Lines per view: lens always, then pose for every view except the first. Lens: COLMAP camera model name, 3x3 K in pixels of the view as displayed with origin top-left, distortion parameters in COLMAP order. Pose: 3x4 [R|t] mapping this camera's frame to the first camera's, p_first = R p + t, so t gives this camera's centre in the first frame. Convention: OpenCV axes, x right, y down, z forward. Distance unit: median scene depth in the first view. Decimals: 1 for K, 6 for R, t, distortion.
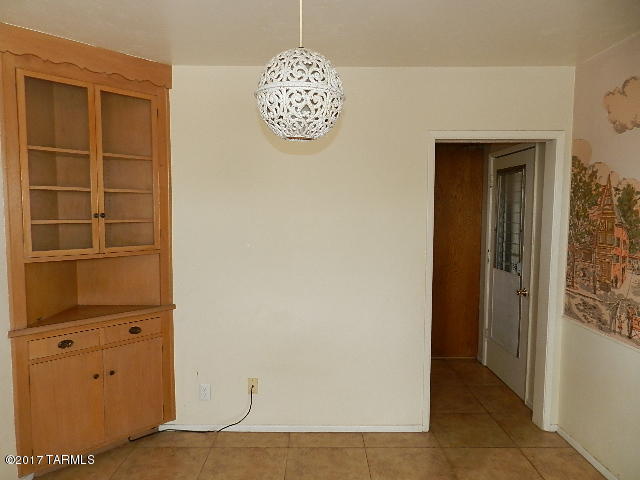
lens RADIAL K [[431.9, 0, 318.0], [0, 431.9, 239.2], [0, 0, 1]] dist [0.018385, -0.004076]
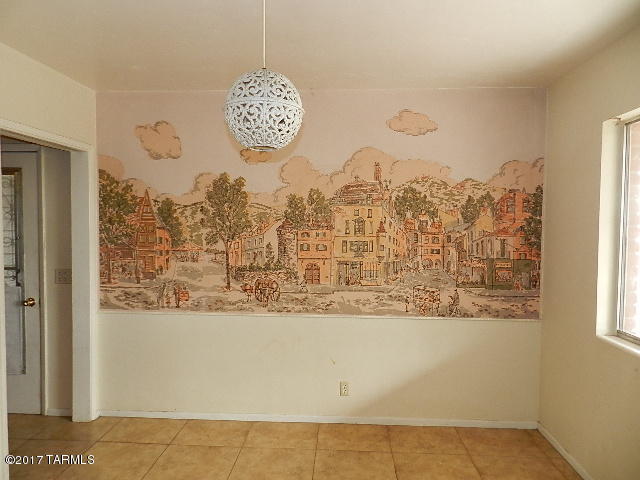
lens RADIAL K [[431.9, 0, 317.6], [0, 431.9, 239.9], [0, 0, 1]] dist [0.018385, -0.004076]
pose [[0.060402, -0.040565, 0.997350, -0.570764], [0.063352, 0.997315, 0.036727, -0.012187], [-0.996162, 0.060966, 0.062810, 0.397096]]
